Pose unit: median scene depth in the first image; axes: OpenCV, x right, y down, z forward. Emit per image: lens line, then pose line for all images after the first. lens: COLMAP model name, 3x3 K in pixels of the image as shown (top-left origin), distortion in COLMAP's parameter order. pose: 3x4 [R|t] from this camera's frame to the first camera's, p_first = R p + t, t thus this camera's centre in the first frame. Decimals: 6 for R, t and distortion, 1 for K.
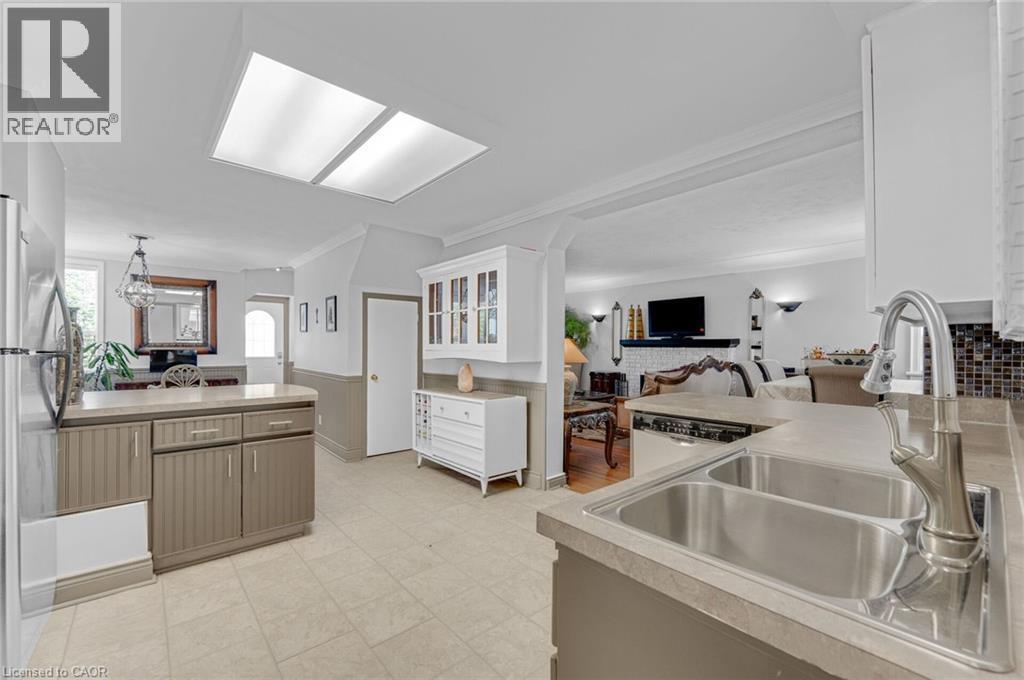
lens RADIAL K [[423.3, 0, 515.4], [0, 423.3, 345.6], [0, 0, 1]] dist [0.001101, 0.000077]
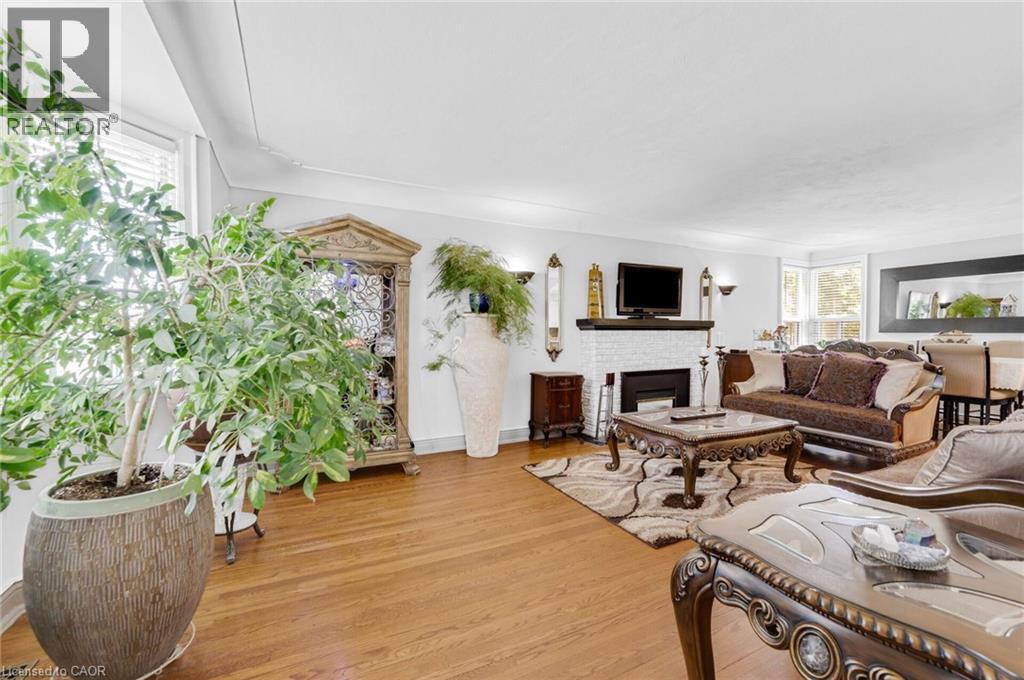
lens RADIAL K [[423.3, 0, 519.6], [0, 423.3, 339.6], [0, 0, 1]] dist [0.001101, 0.000077]
pose [[0.233899, -0.020429, 0.972046, -0.366274], [0.000162, 0.999780, 0.020973, 0.004629], [-0.972261, -0.004748, 0.233851, 0.961026]]
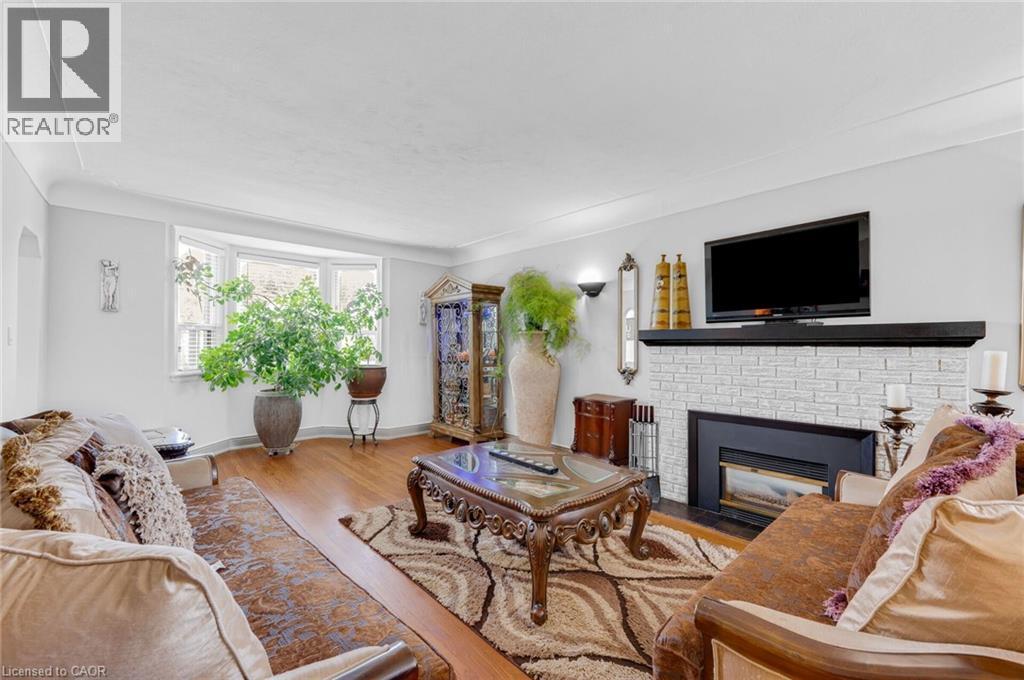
lens RADIAL K [[423.3, 0, 521.8], [0, 423.3, 345.6], [0, 0, 1]] dist [0.001101, 0.000077]
pose [[0.998986, 0.001268, 0.045000, 0.099923], [-0.001115, 0.999994, -0.003429, 0.004698], [-0.045004, 0.003375, 0.998981, 0.547906]]
